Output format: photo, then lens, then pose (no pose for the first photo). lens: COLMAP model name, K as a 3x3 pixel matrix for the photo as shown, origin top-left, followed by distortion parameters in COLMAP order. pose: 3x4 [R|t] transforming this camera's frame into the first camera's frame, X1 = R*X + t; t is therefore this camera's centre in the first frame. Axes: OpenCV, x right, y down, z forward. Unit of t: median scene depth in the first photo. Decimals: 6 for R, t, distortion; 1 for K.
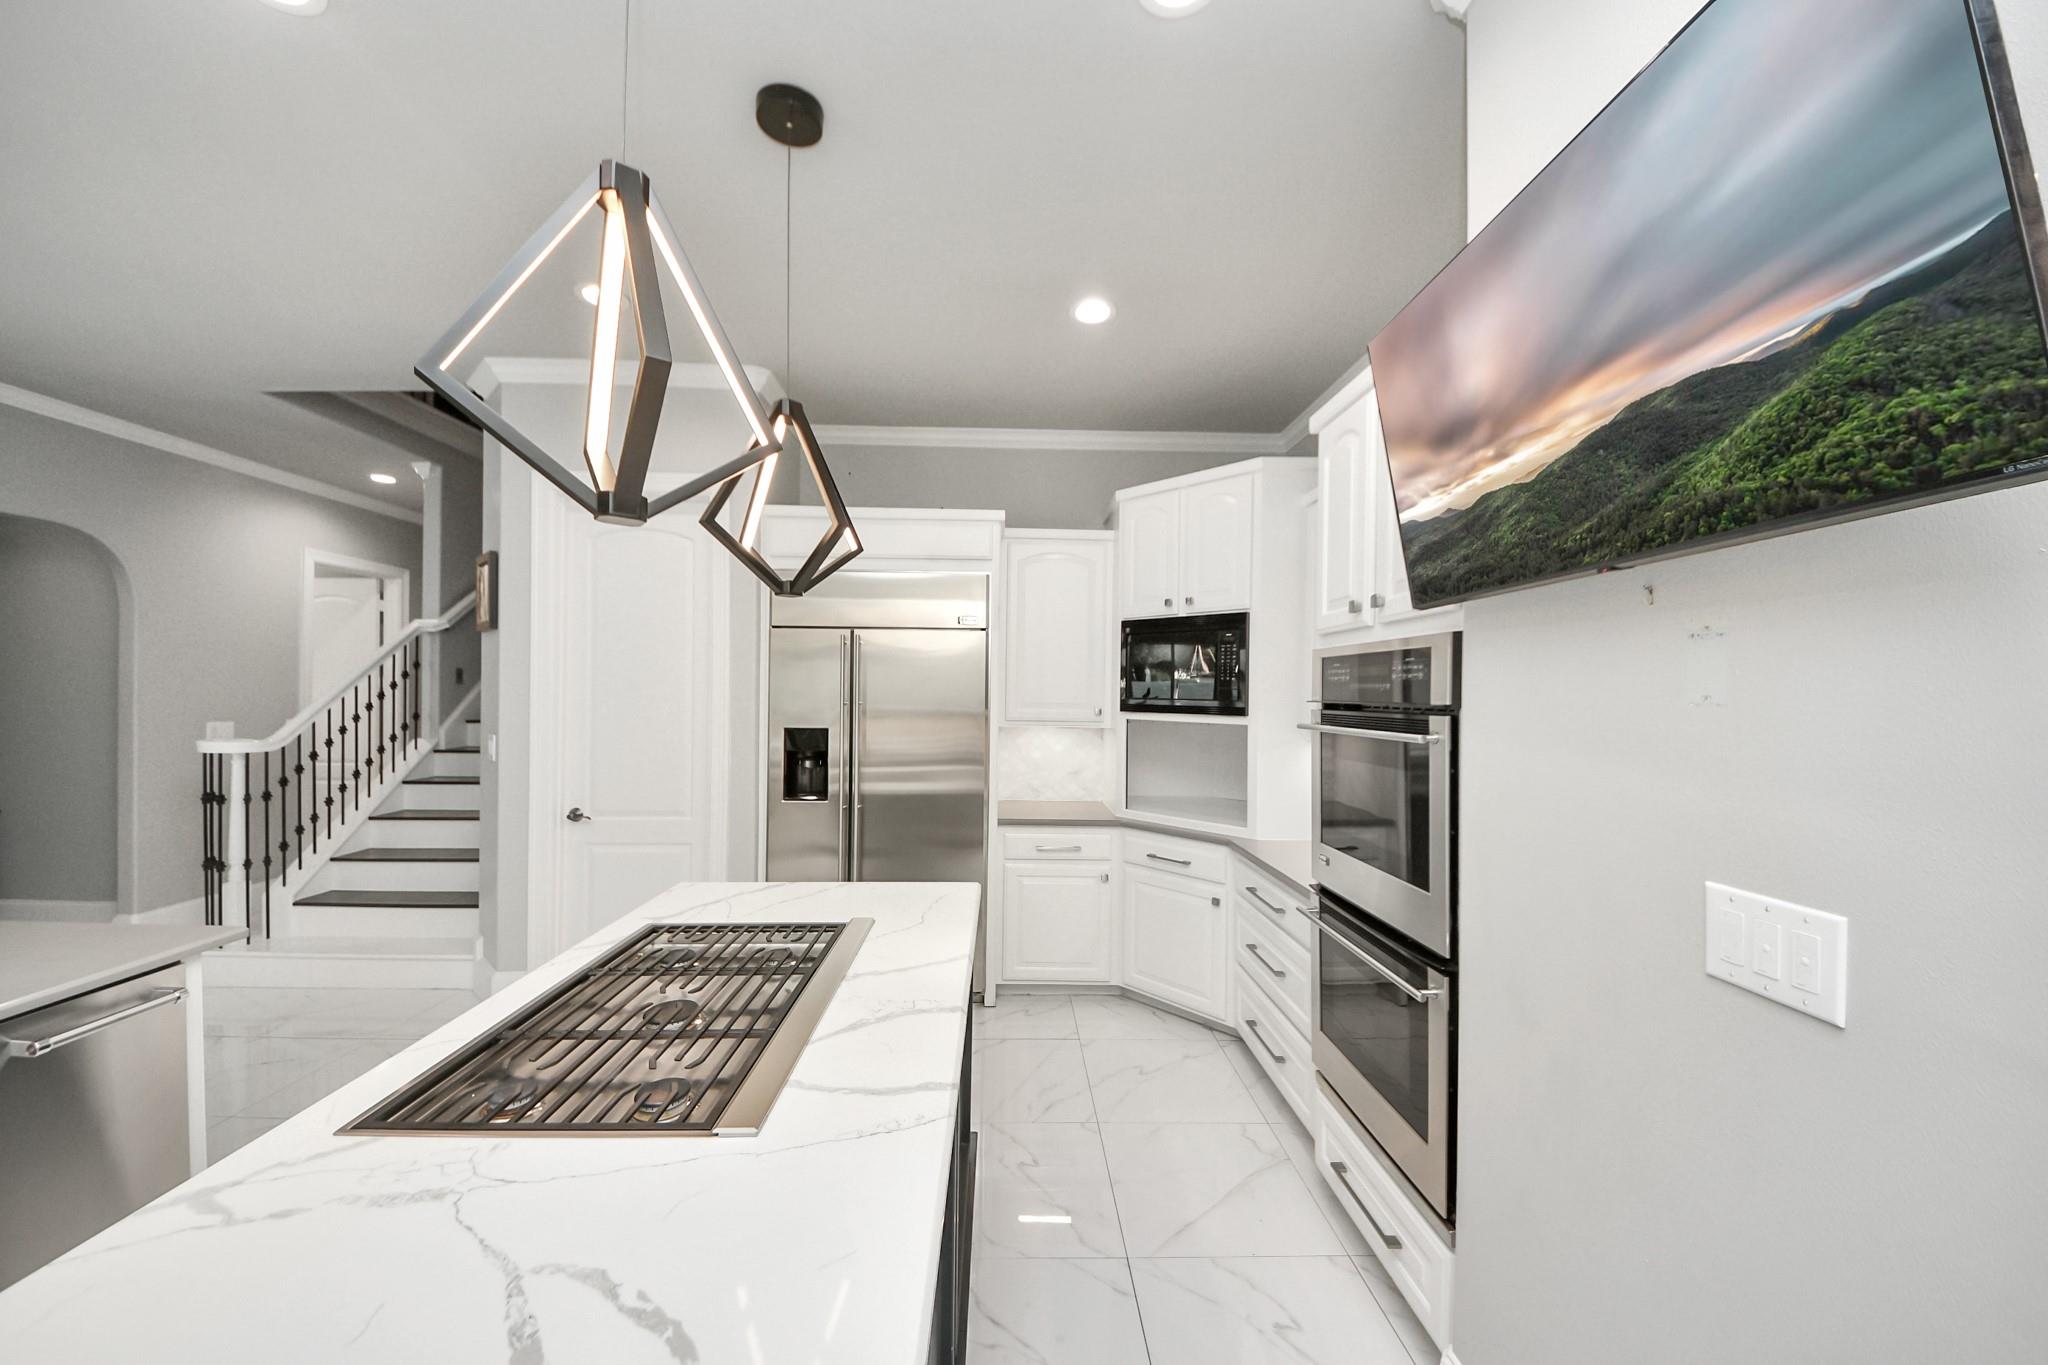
lens RADIAL K [[712.9, 0, 1026.0], [0, 712.9, 684.4], [0, 0, 1]] dist [-0.004683, -0.005230]
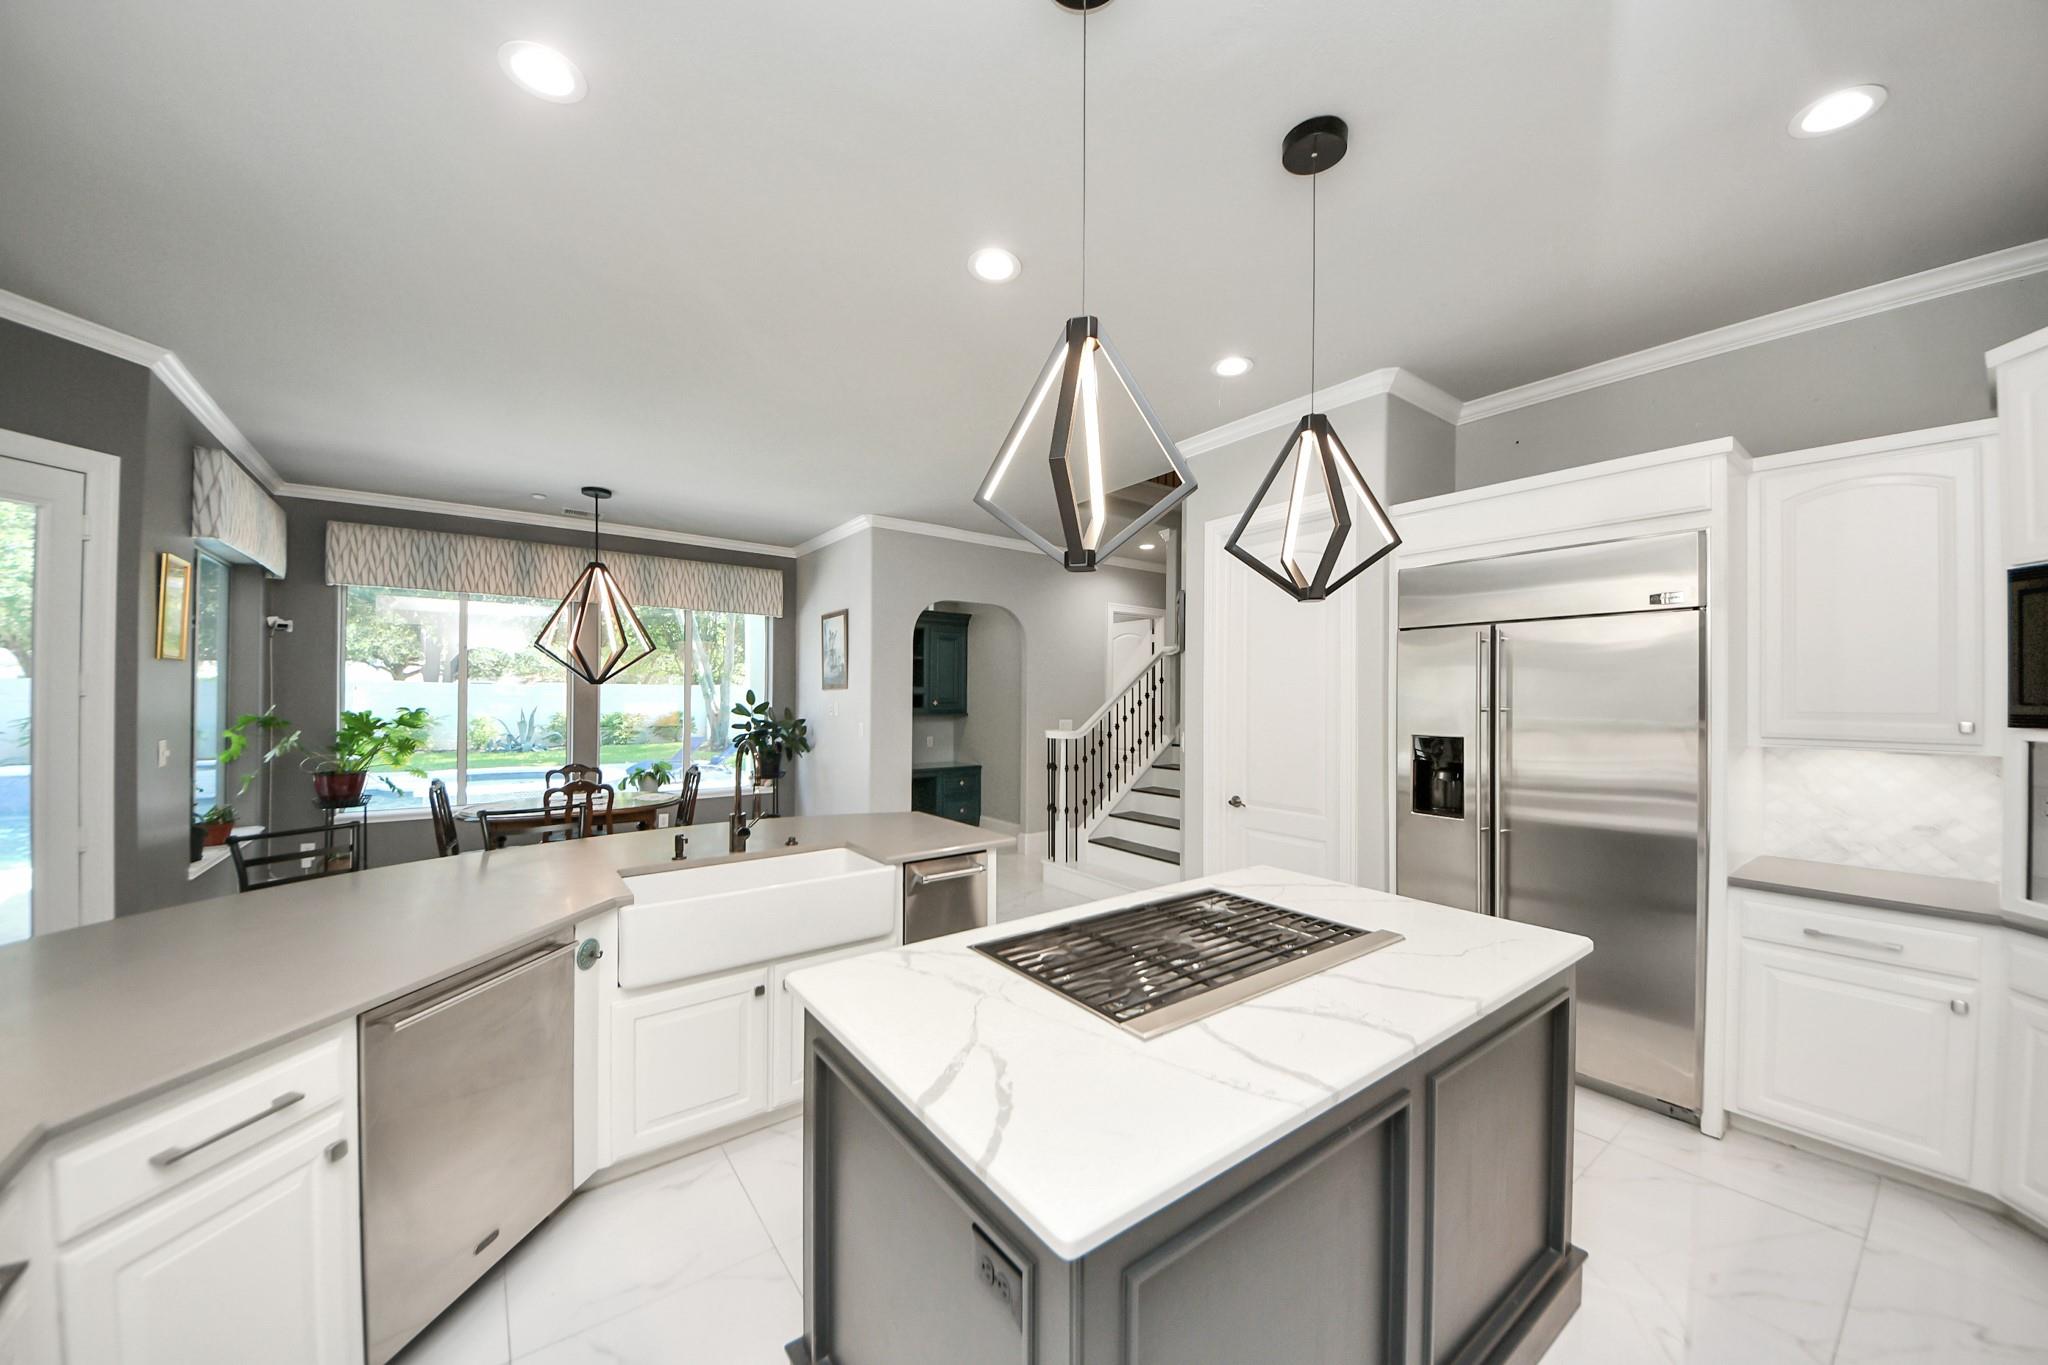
lens RADIAL K [[712.9, 0, 1022.4], [0, 712.9, 688.2], [0, 0, 1]] dist [-0.004683, -0.005230]
pose [[0.559805, -0.016950, -0.828451, 0.151566], [0.007548, 0.999854, -0.015356, 0.008635], [0.828590, 0.002343, 0.559851, 0.034085]]
